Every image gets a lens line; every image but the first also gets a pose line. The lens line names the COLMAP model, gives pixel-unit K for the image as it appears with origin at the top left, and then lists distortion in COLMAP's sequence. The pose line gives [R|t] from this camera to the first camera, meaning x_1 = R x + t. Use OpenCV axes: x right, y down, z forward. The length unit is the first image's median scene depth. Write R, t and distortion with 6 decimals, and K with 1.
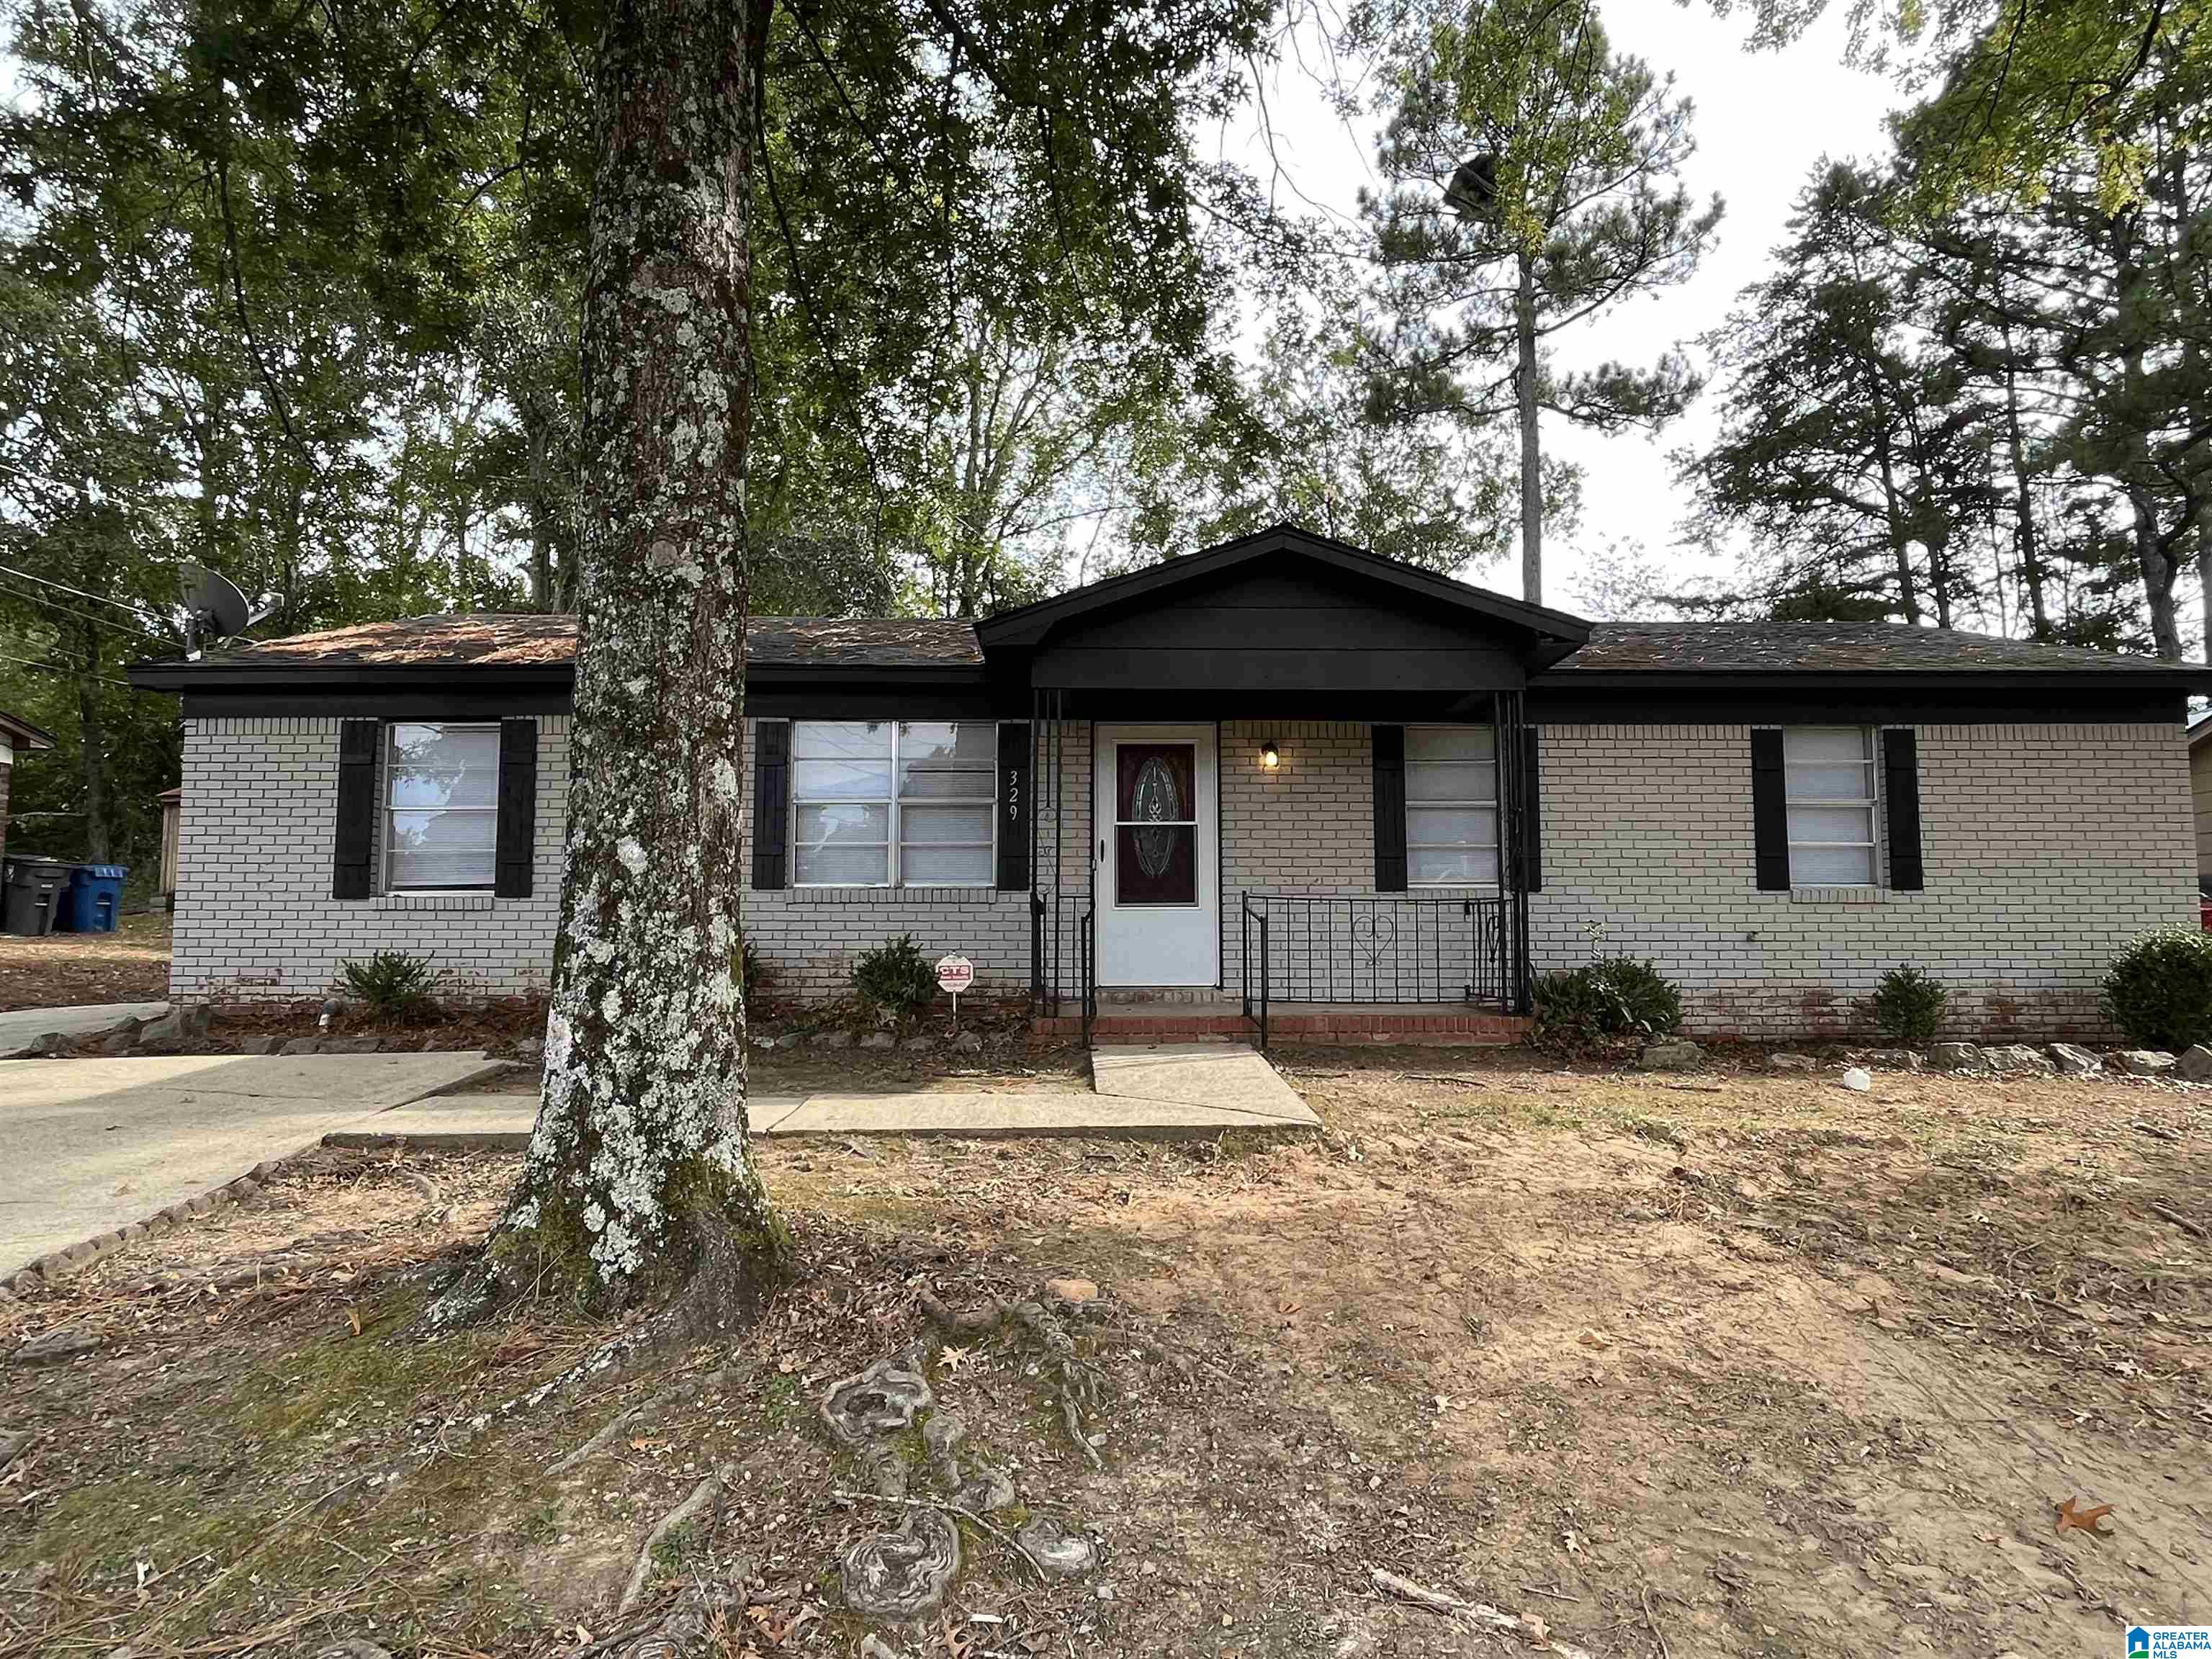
lens RADIAL K [[1310.7, 0, 1107.2], [0, 1310.7, 827.2], [0, 0, 1]] dist [0.000044, -0.001895]
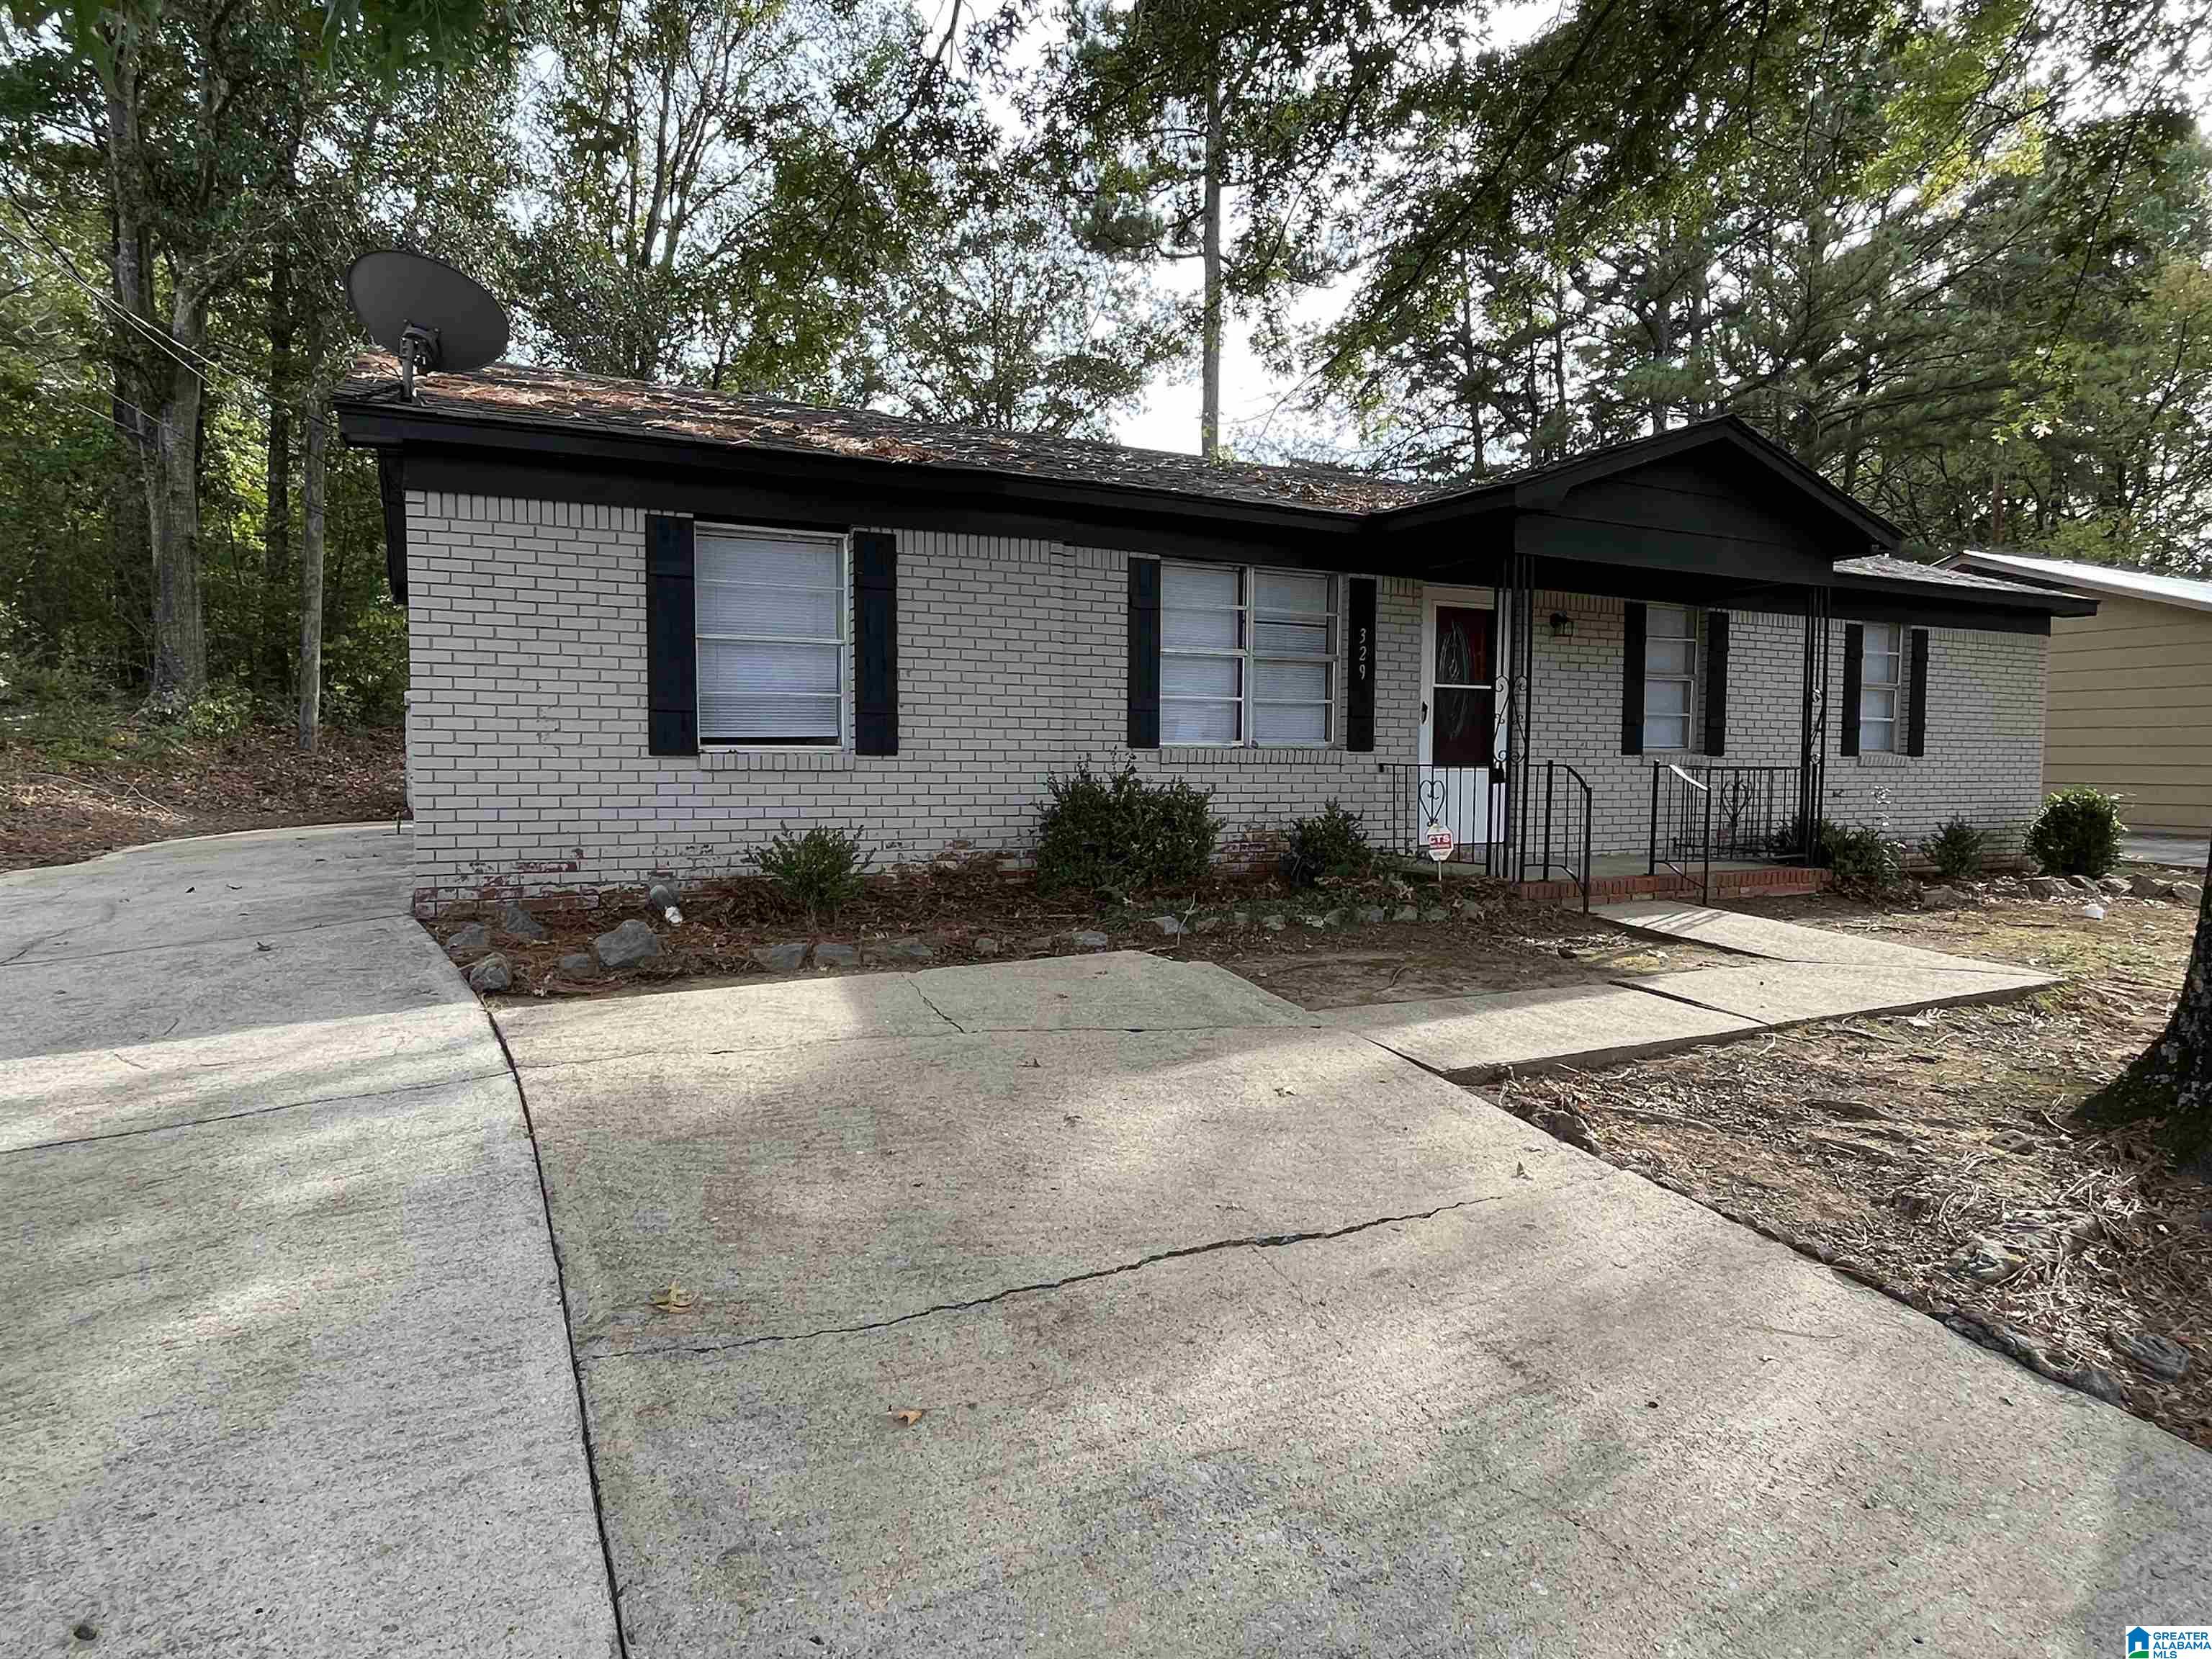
lens RADIAL K [[1310.7, 0, 1110.2], [0, 1310.7, 834.9], [0, 0, 1]] dist [0.000044, -0.001895]
pose [[0.892404, -0.020523, 0.450770, -0.892724], [-0.049397, 0.988518, 0.142800, -0.027189], [-0.448525, -0.149702, 0.881144, 0.266409]]
